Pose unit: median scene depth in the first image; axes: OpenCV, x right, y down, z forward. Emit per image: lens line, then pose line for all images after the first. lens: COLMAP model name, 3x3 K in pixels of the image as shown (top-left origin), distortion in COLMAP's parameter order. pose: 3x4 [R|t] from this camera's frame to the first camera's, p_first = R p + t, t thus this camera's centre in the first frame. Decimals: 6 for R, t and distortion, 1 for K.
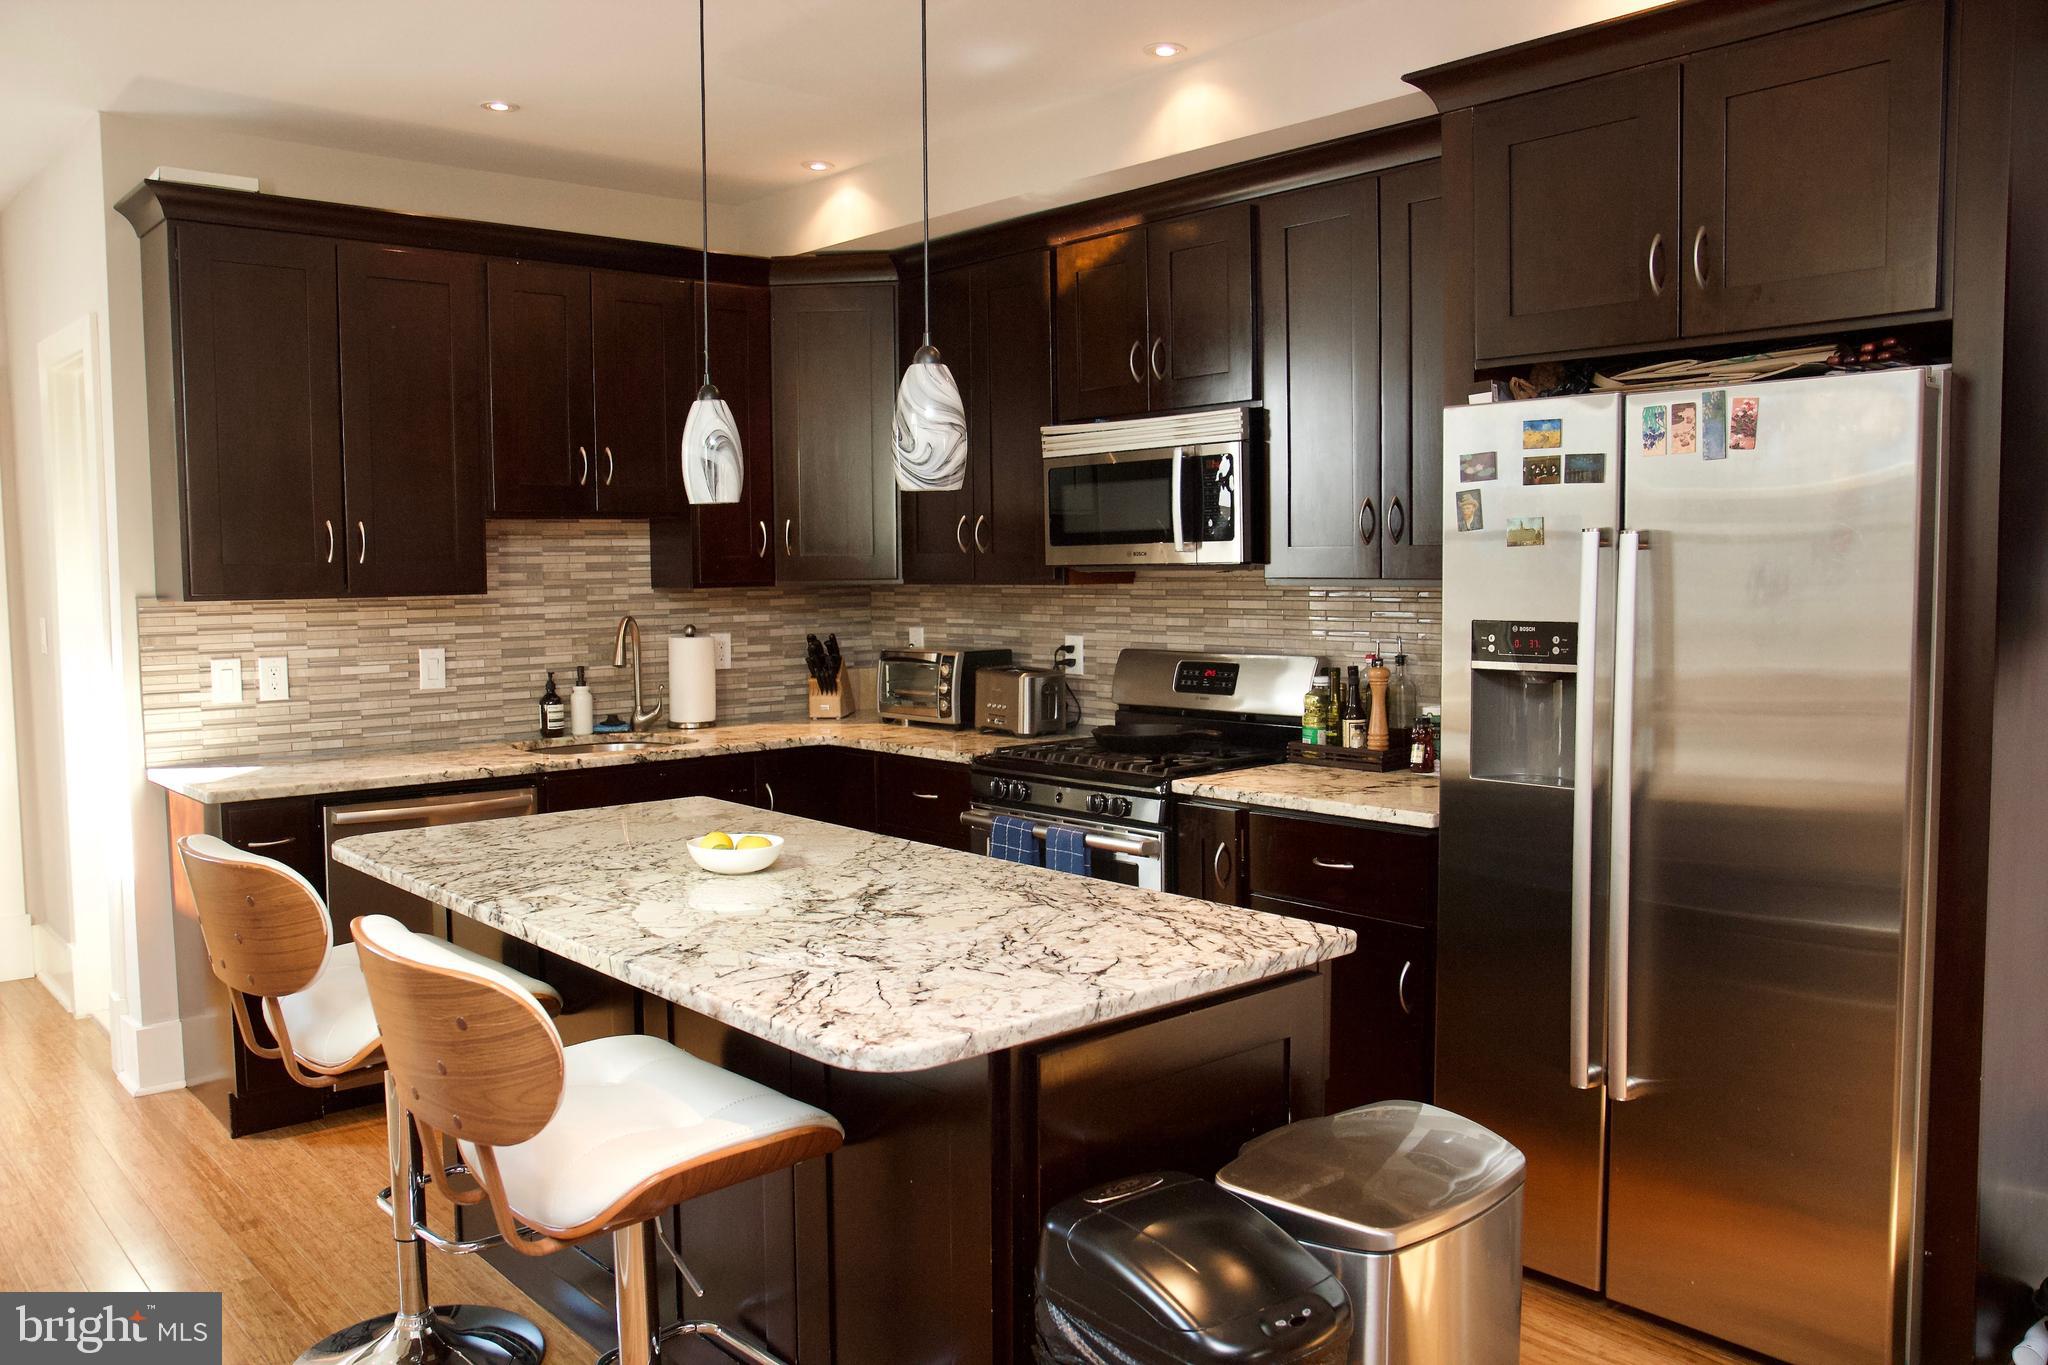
lens RADIAL K [[1589.7, 0, 1050.5], [0, 1589.7, 677.8], [0, 0, 1]] dist [-0.046580, 0.002533]
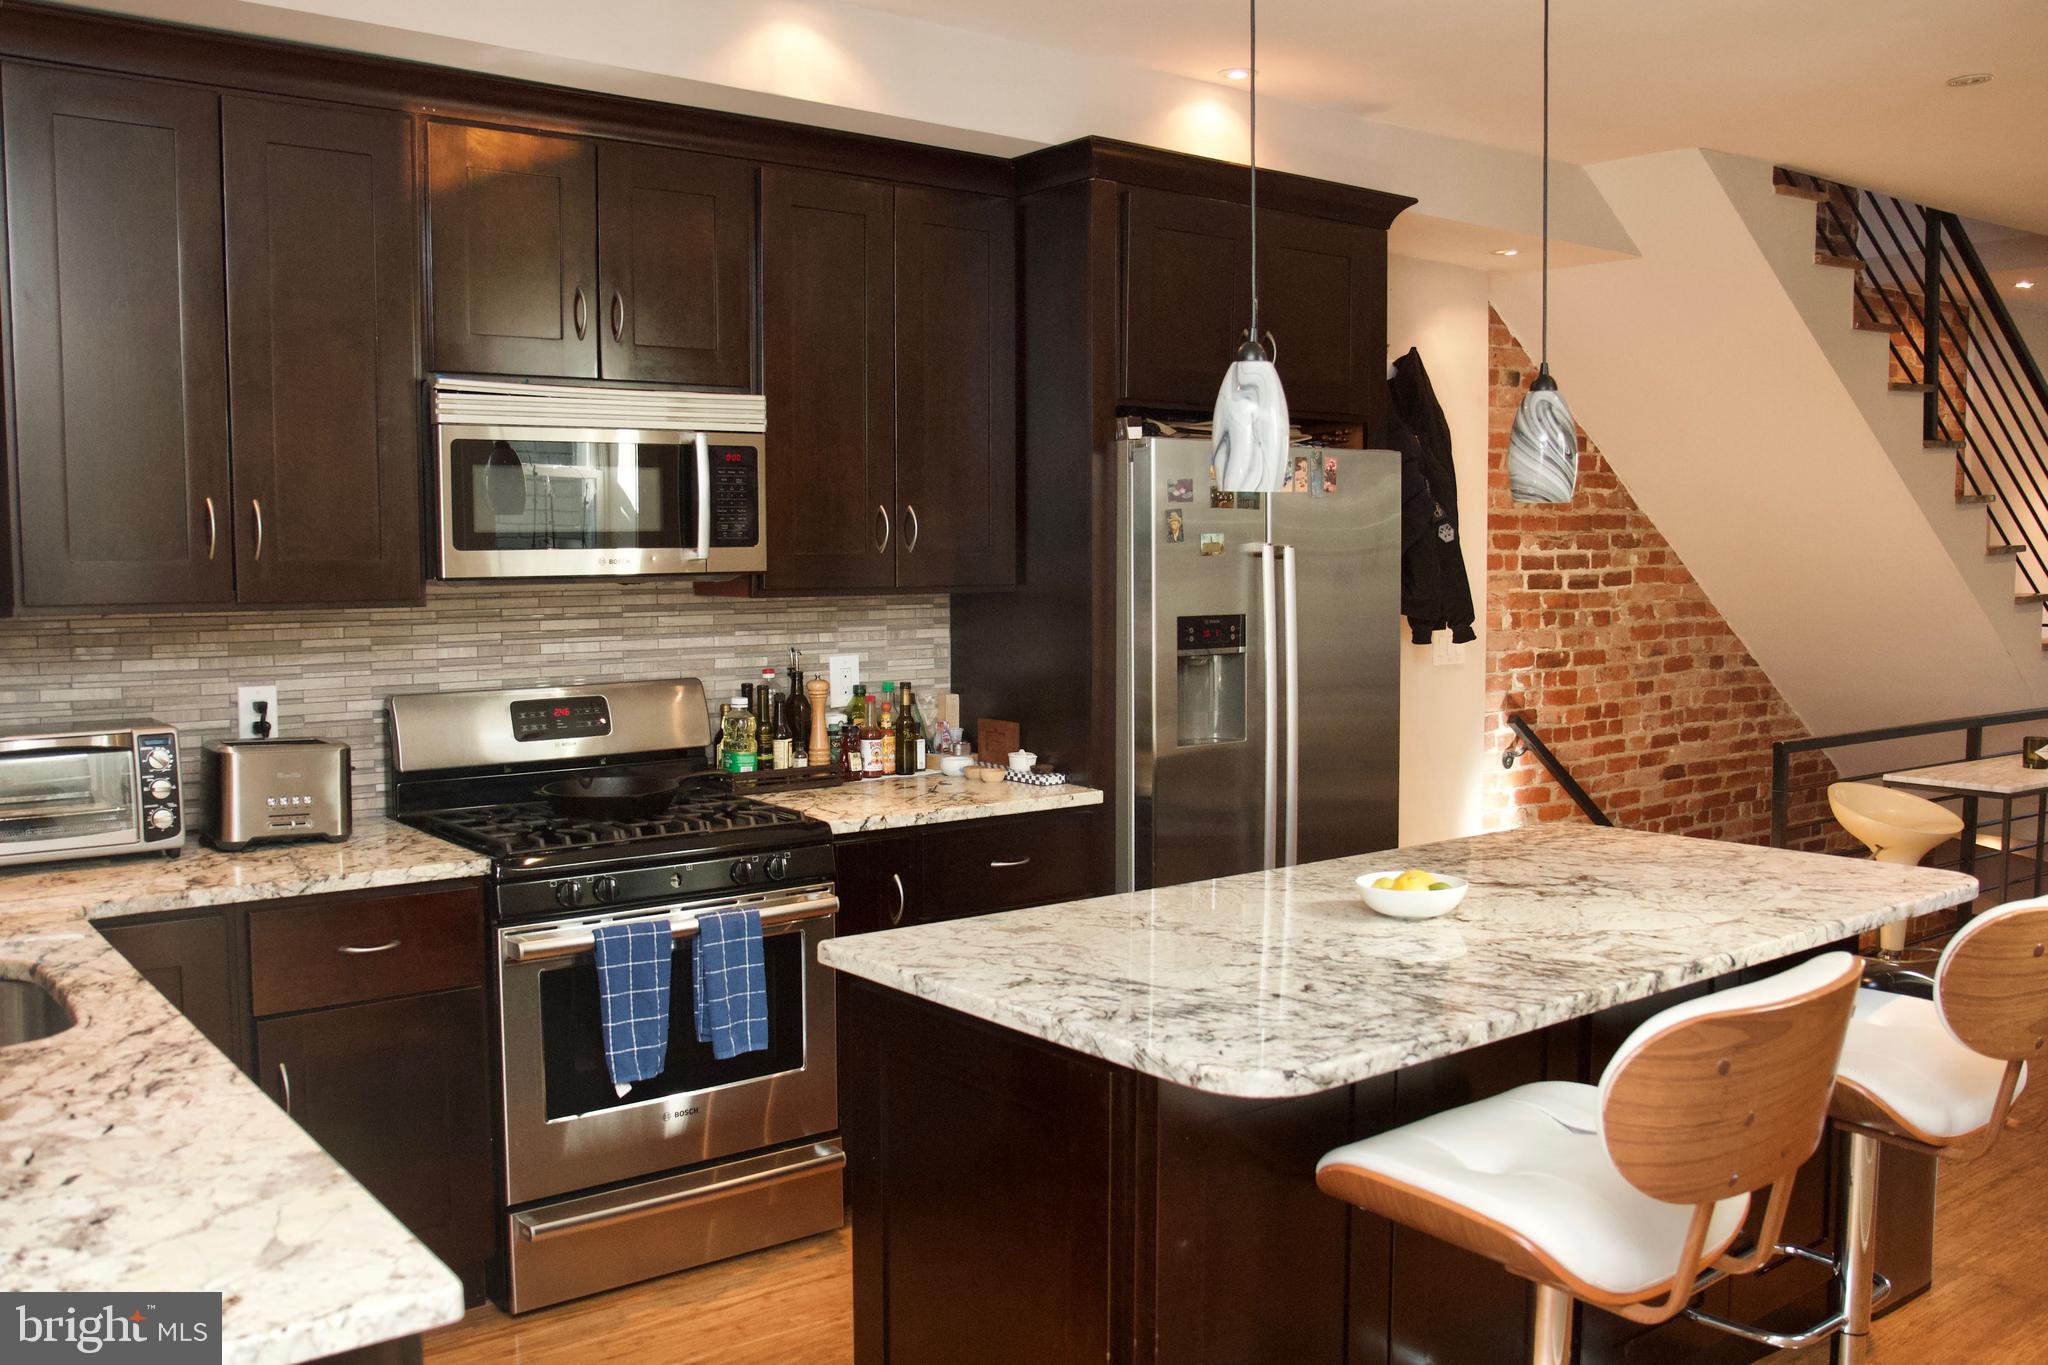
lens RADIAL K [[1589.7, 0, 1050.5], [0, 1589.7, 677.8], [0, 0, 1]] dist [-0.046580, 0.002533]
pose [[0.106038, -0.059773, 0.992564, -0.695805], [0.079722, 0.995489, 0.051433, -0.043632], [-0.991161, 0.073675, 0.110325, 0.703649]]
